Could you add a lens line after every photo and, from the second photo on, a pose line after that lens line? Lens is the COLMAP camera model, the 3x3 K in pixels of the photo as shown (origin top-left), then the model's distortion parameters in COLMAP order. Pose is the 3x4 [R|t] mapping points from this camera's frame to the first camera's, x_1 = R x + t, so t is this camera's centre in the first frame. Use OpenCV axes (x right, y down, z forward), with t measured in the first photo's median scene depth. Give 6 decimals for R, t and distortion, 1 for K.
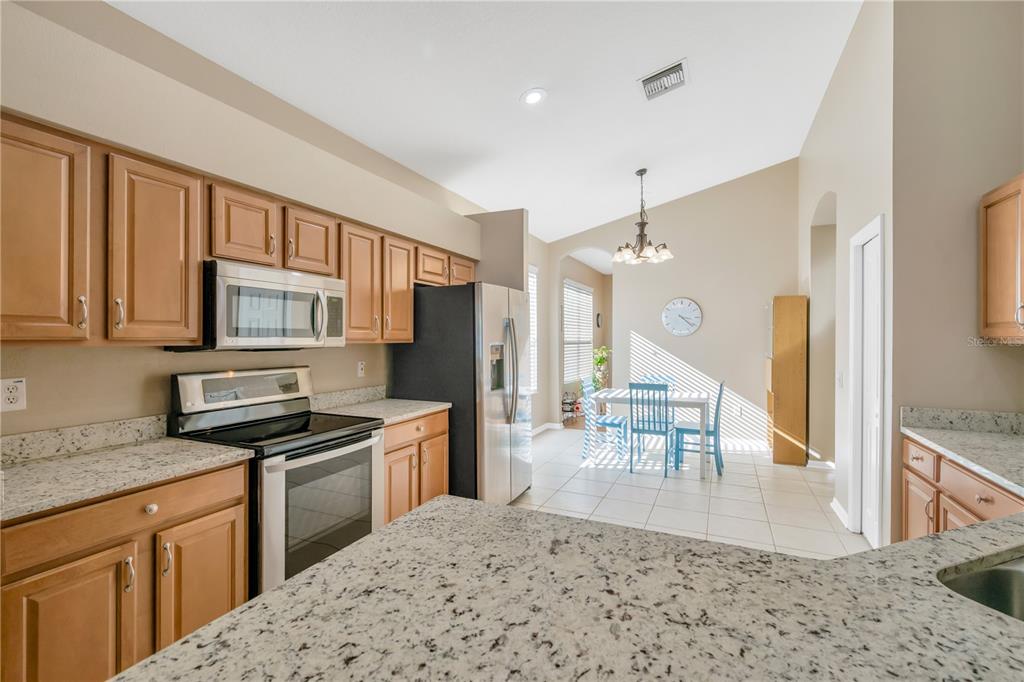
lens RADIAL K [[454.5, 0, 517.0], [0, 454.5, 342.0], [0, 0, 1]] dist [0.001974, -0.001048]
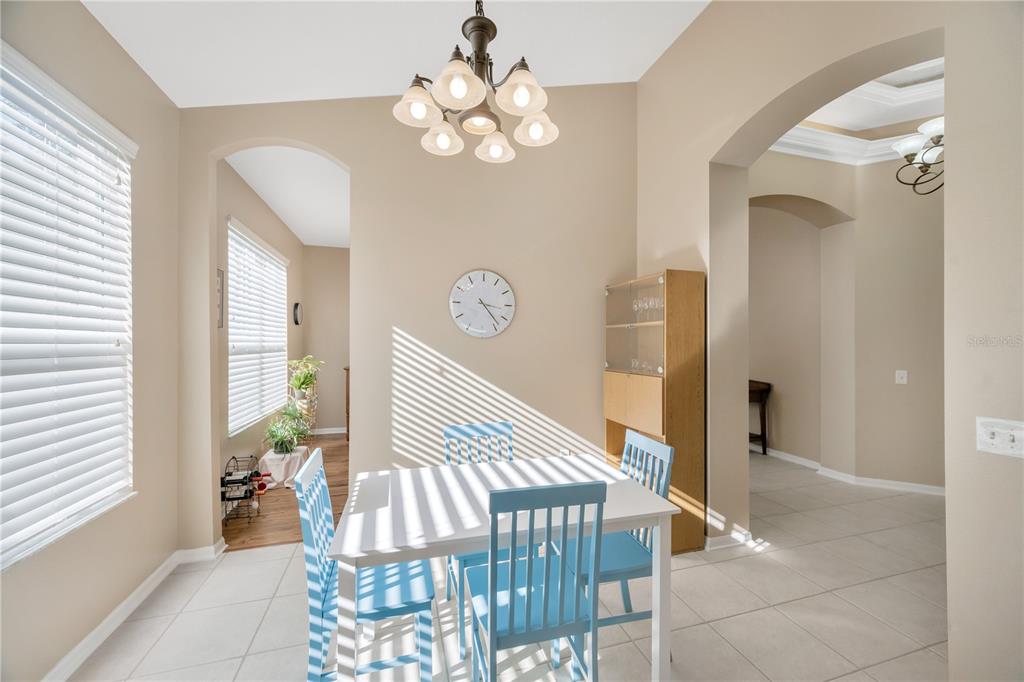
lens RADIAL K [[407.9, 0, 517.6], [0, 407.9, 345.0], [0, 0, 1]] dist [-0.001705, -0.000396]
pose [[0.755311, -0.000352, 0.655366, 0.085614], [0.003700, 0.999986, -0.003728, -0.002815], [-0.655356, 0.005241, 0.755302, 0.773311]]
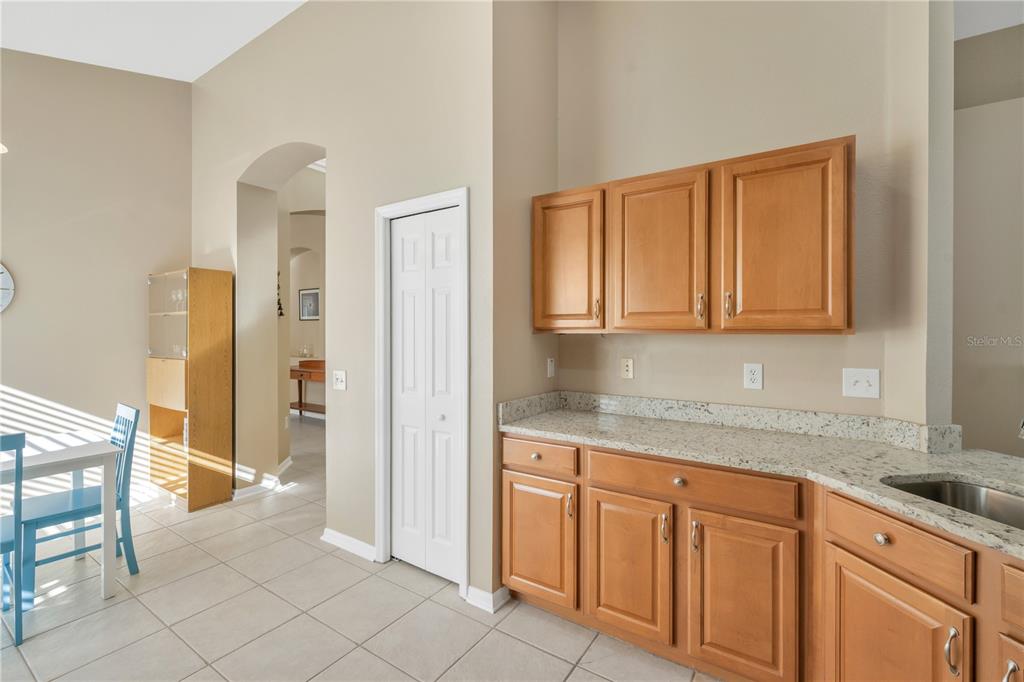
lens RADIAL K [[454.5, 0, 513.2], [0, 454.5, 333.4], [0, 0, 1]] dist [0.001974, -0.001048]
pose [[0.172101, -0.006164, 0.985060, -0.024868], [0.007799, 0.999958, 0.004895, -0.001188], [-0.985048, 0.006840, 0.172142, 0.426006]]
